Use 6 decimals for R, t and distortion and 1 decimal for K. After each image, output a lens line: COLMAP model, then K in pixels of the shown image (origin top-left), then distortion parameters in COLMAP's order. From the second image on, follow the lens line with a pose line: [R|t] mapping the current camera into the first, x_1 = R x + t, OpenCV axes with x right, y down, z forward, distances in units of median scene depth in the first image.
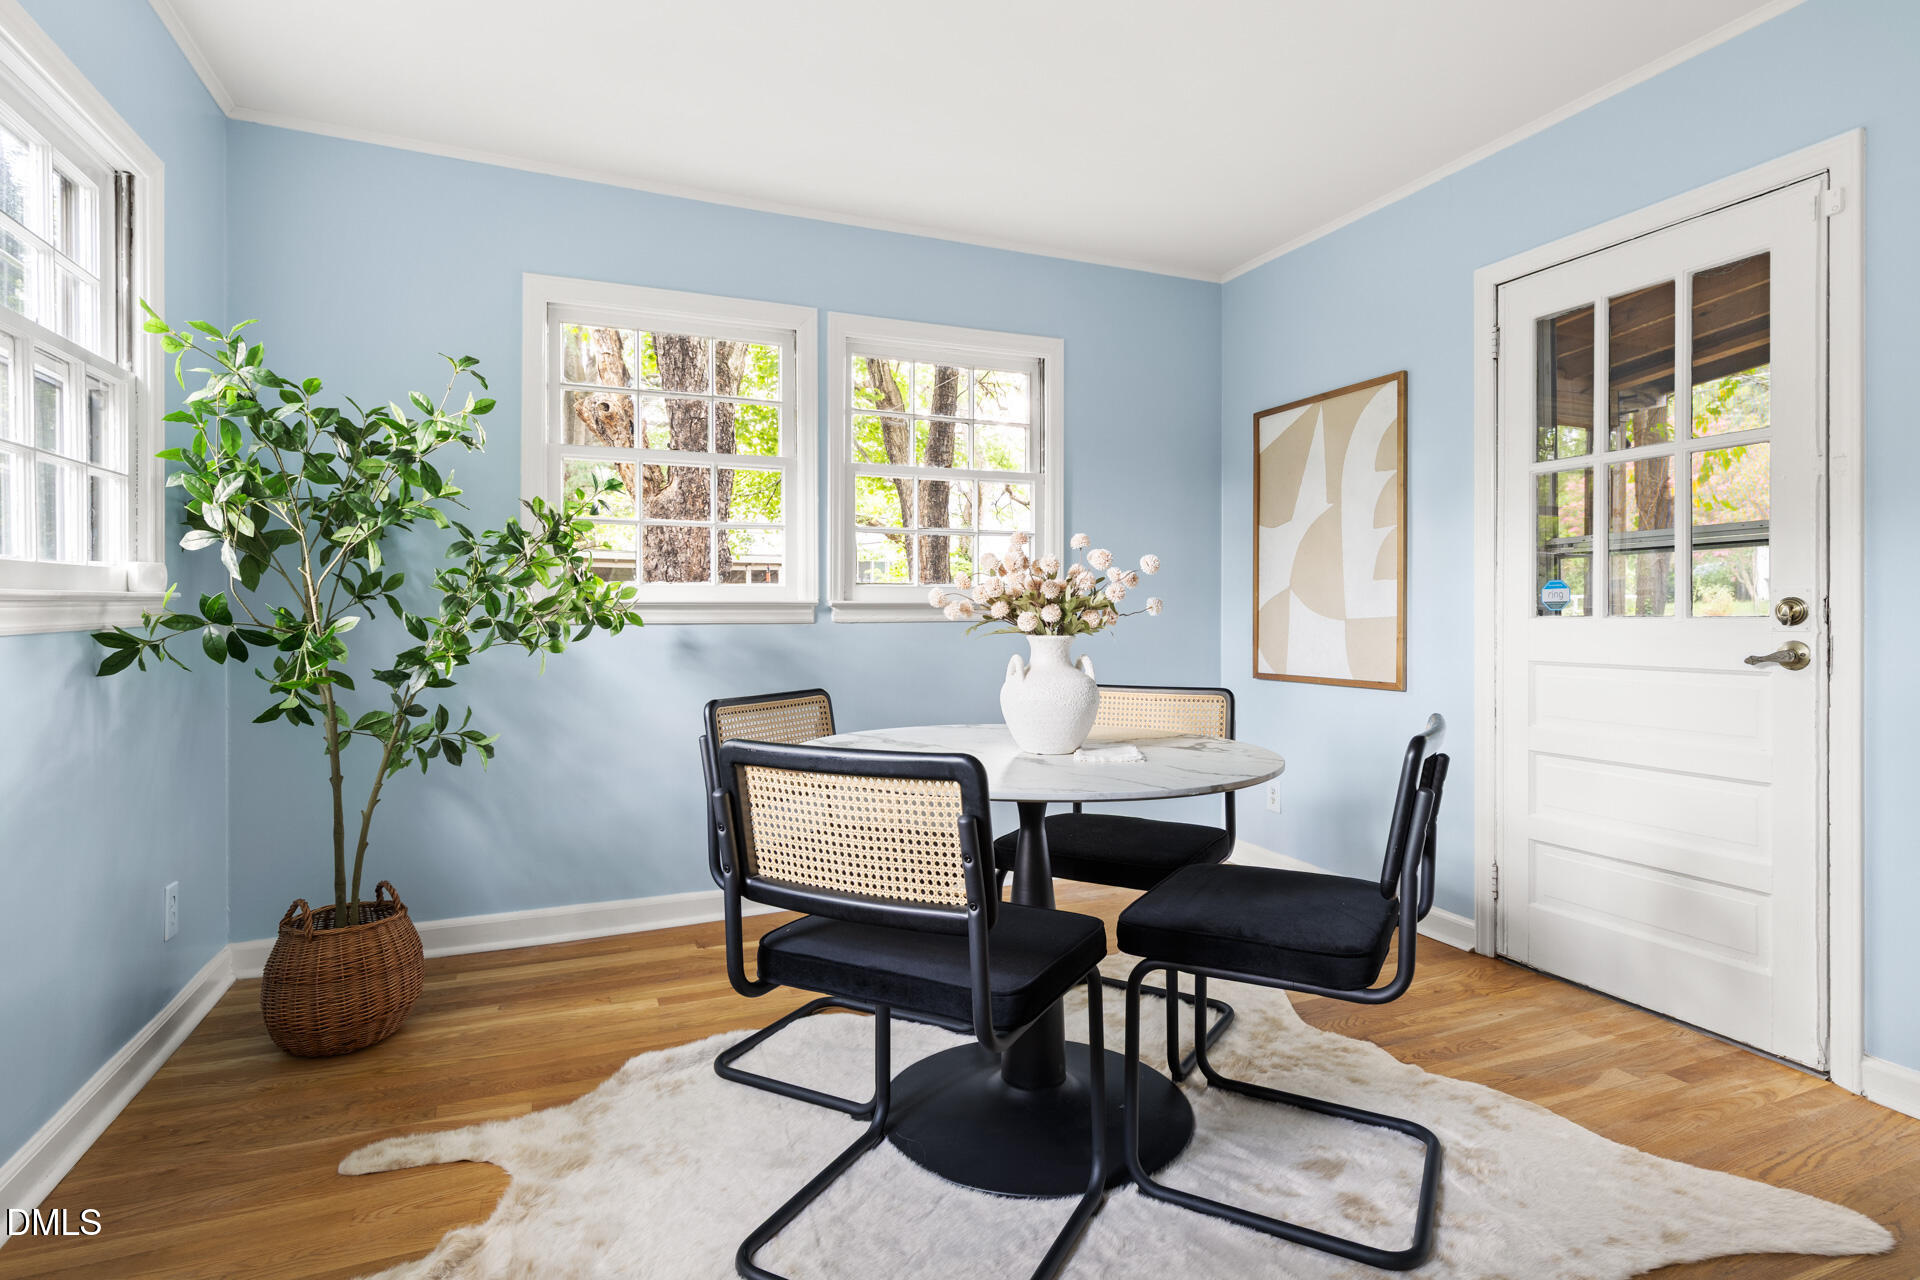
lens RADIAL K [[976.7, 0, 961.6], [0, 976.7, 623.6], [0, 0, 1]] dist [-0.001254, 0.000298]
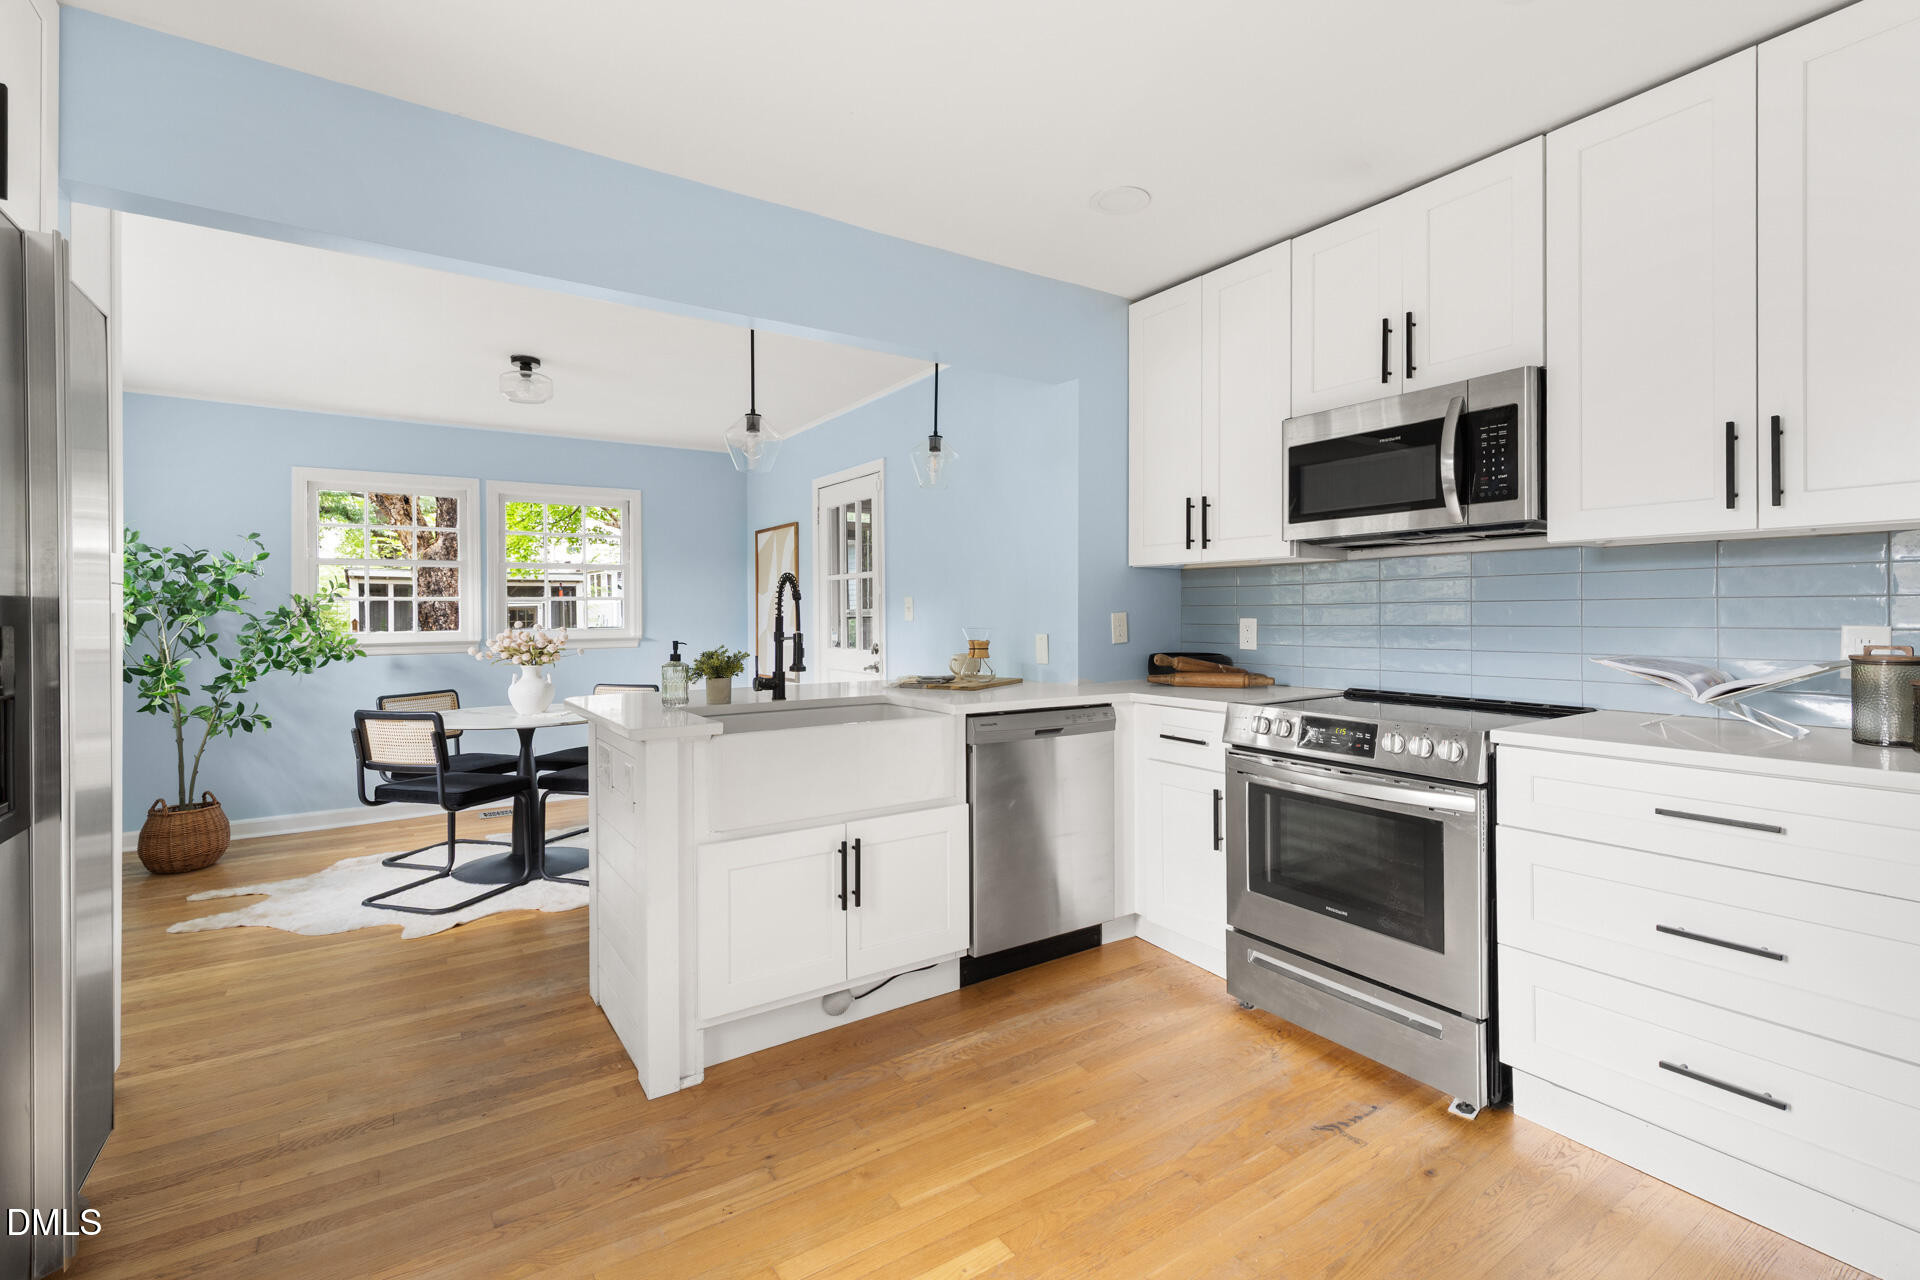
lens RADIAL K [[868.3, 0, 966.8], [0, 868.3, 614.5], [0, 0, 1]] dist [0.004775, 0.000130]
pose [[0.980796, -0.006312, 0.194935, 0.611443], [0.007734, 0.999949, -0.006538, -0.076271], [-0.194884, 0.007920, 0.980794, -1.098044]]
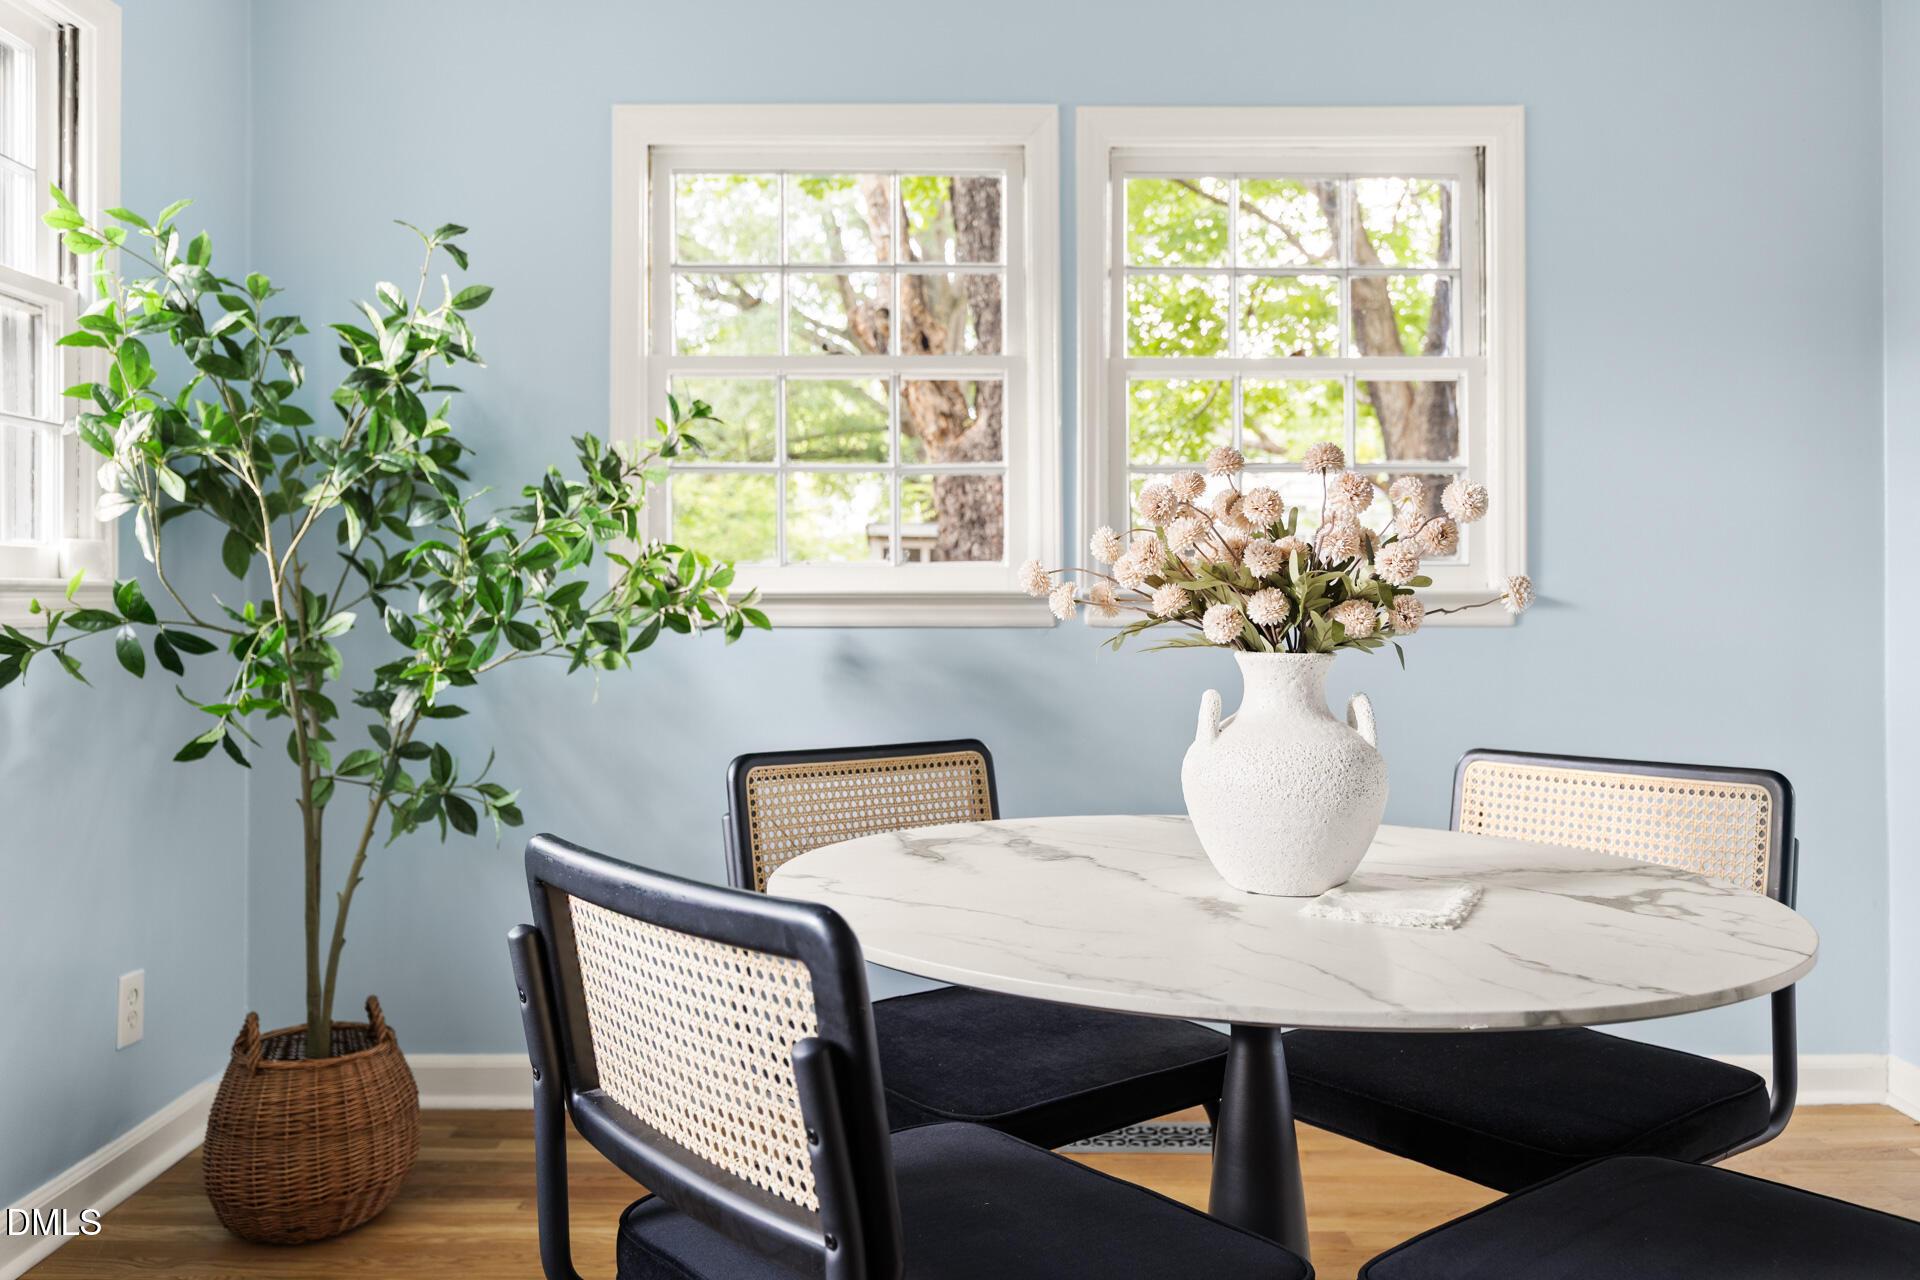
lens RADIAL K [[1444.6, 0, 925.8], [0, 1444.6, 608.0], [0, 0, 1]] dist [0.005156, 0.006434]
pose [[0.921126, 0.000151, -0.389265, 0.177071], [-0.005970, 0.999888, -0.013740, 0.000653], [0.389219, 0.014980, 0.921023, 0.216214]]
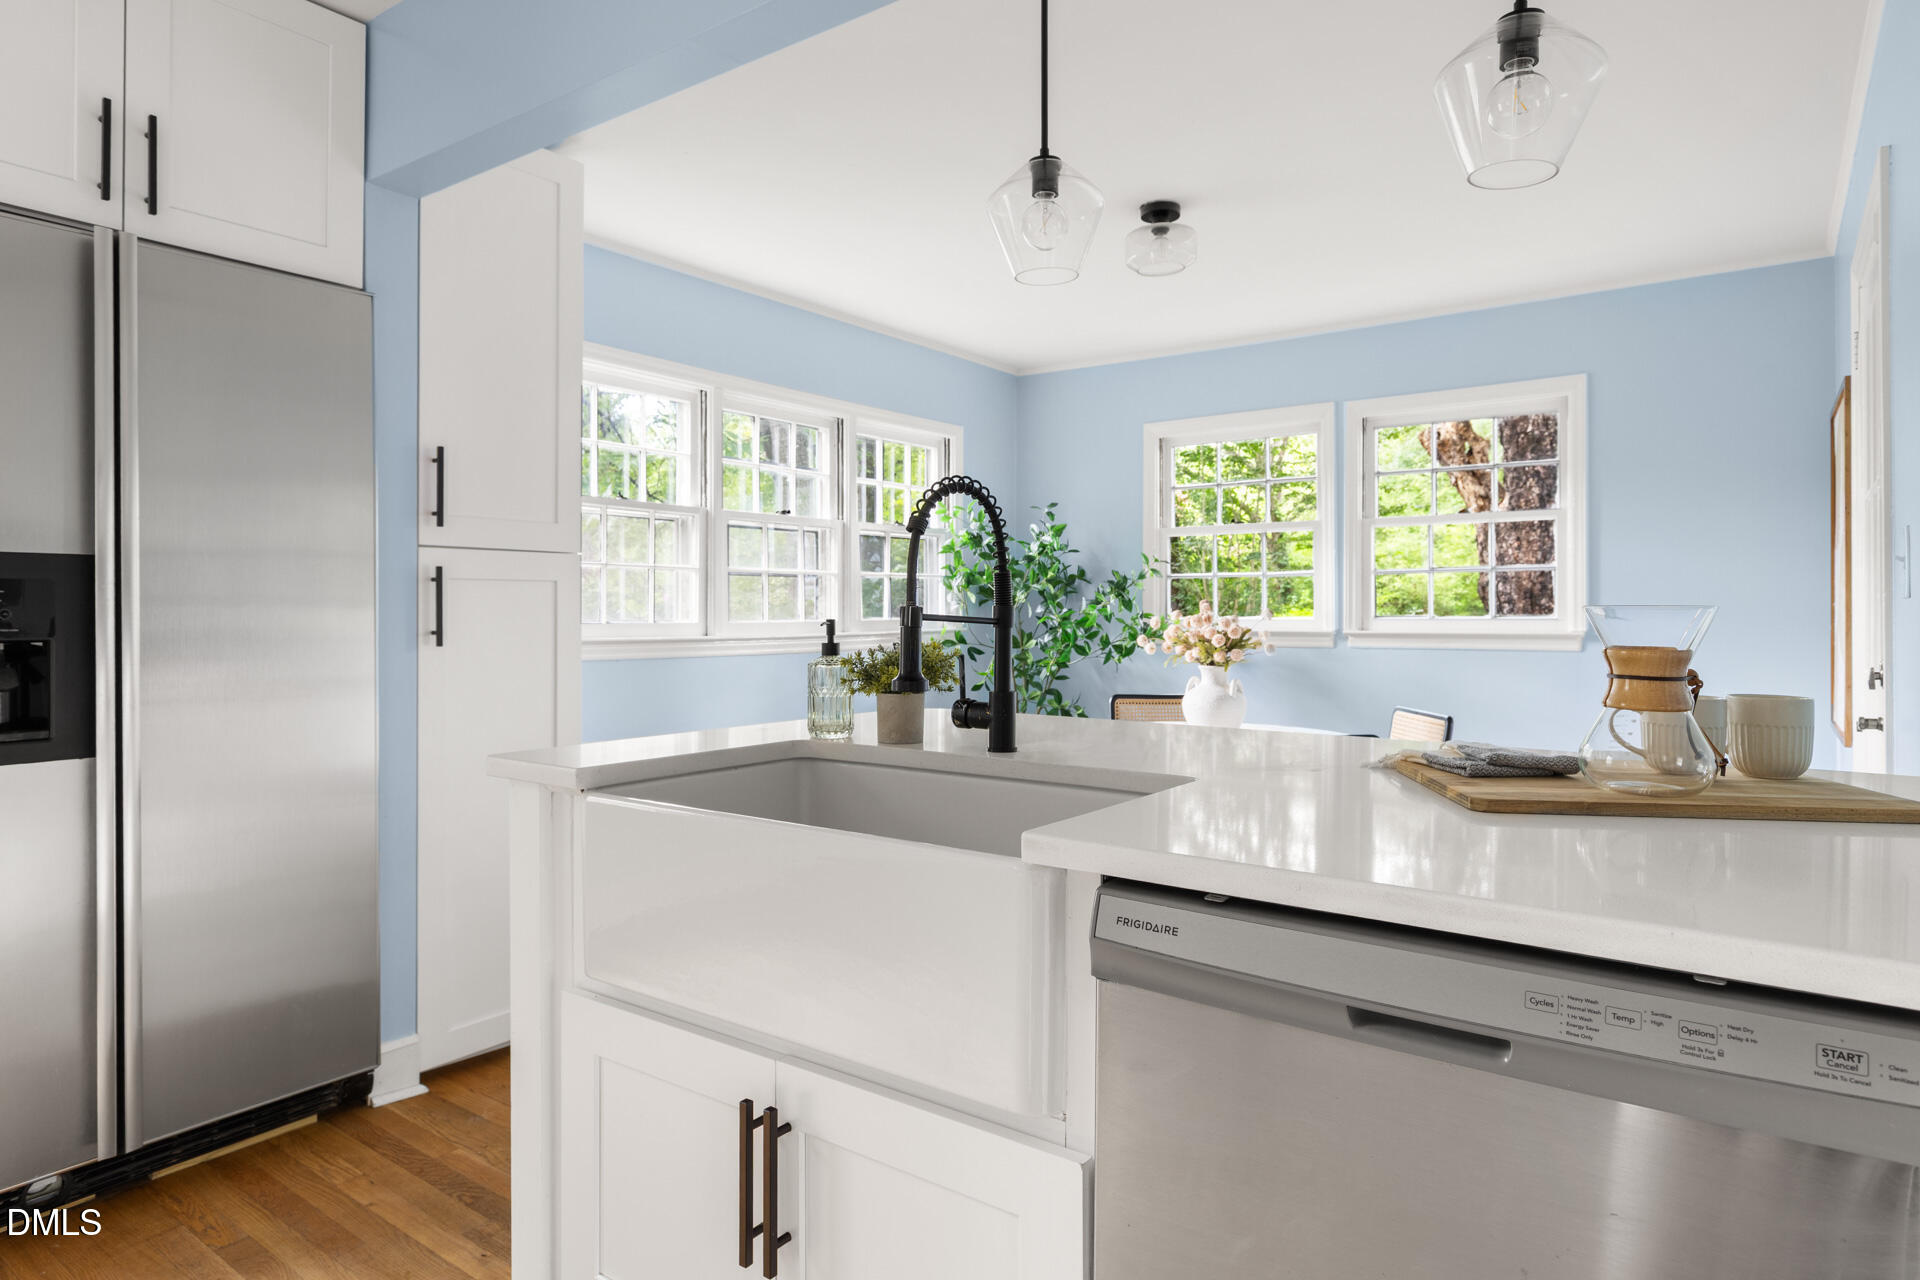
lens RADIAL K [[1094.5, 0, 940.2], [0, 1094.5, 615.8], [0, 0, 1]] dist [0.001164, 0.000161]
pose [[0.504107, 0.002851, -0.863637, 1.192736], [-0.006816, 0.999977, -0.000678, -0.054926], [0.863615, 0.006228, 0.504114, -0.241777]]
